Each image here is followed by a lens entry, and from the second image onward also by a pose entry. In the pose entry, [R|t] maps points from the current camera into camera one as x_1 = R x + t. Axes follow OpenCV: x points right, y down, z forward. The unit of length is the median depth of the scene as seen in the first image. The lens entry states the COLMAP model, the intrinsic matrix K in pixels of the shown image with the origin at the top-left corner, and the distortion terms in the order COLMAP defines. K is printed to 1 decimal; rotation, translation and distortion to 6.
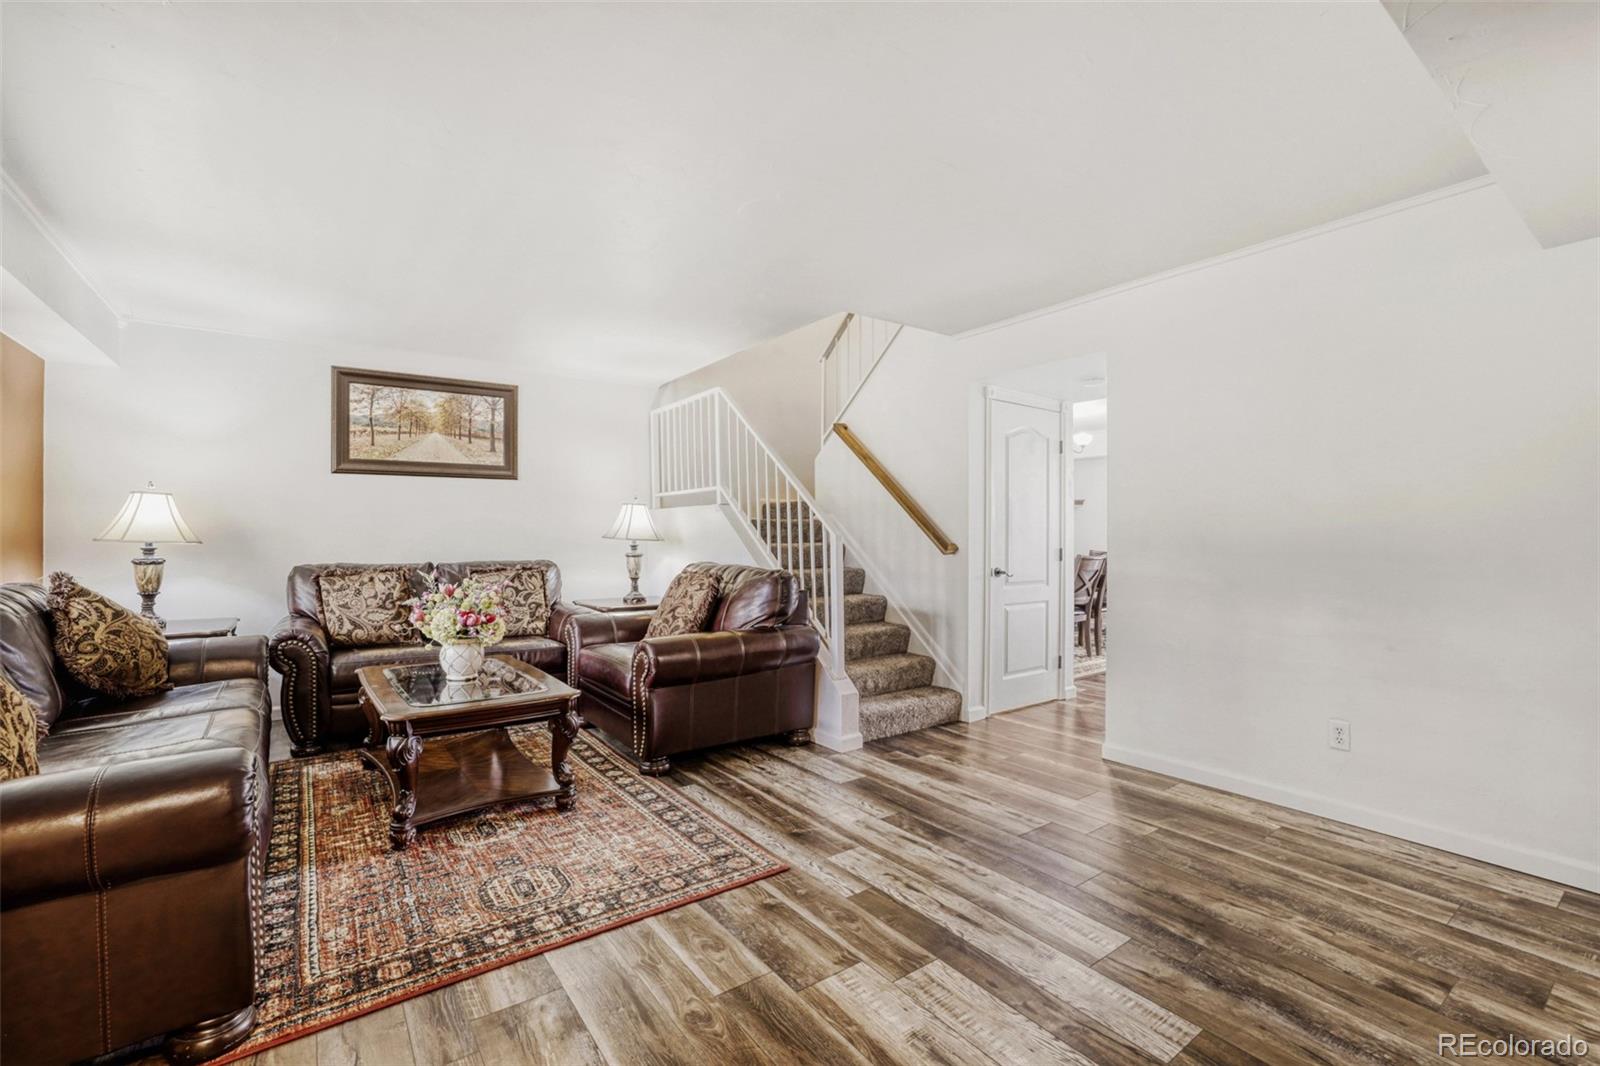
lens RADIAL K [[691.0, 0, 787.3], [0, 691.0, 533.8], [0, 0, 1]] dist [-0.048560, 0.017812]
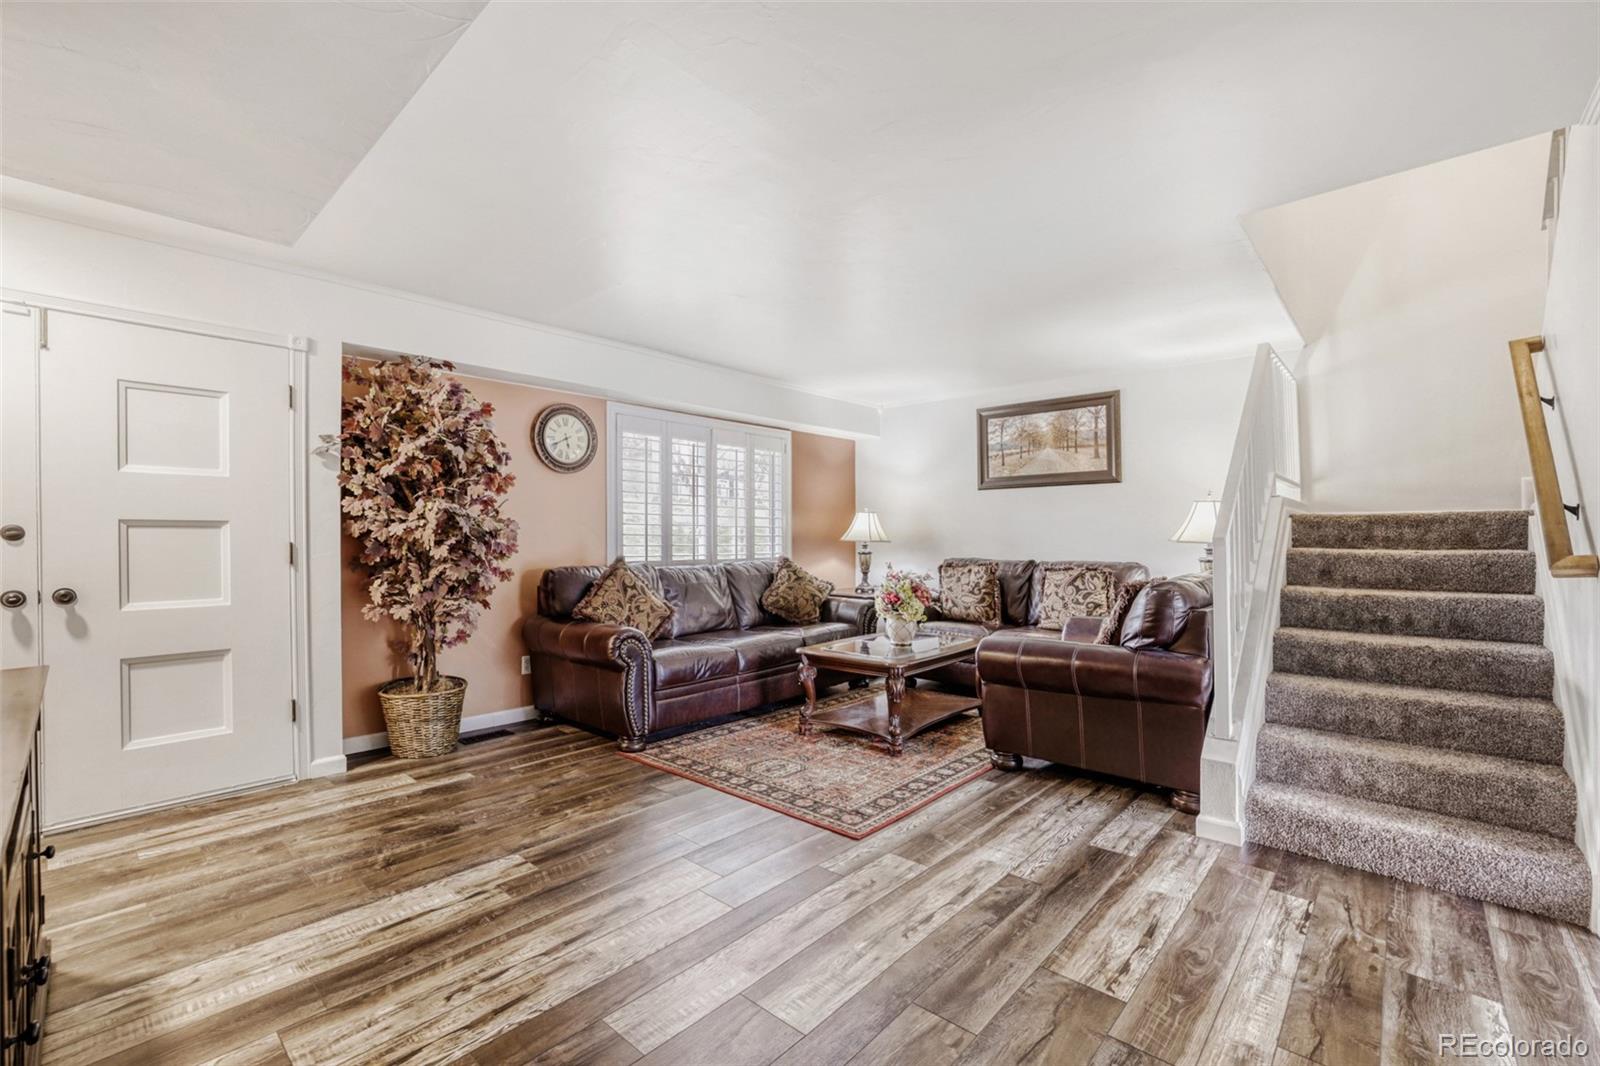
lens RADIAL K [[691.0, 0, 787.3], [0, 691.0, 533.8], [0, 0, 1]] dist [-0.048560, 0.017812]
pose [[0.210850, -0.004925, -0.977506, 0.731441], [0.001491, 0.999988, -0.004716, 0.002224], [0.977517, -0.000463, 0.210855, 0.454963]]
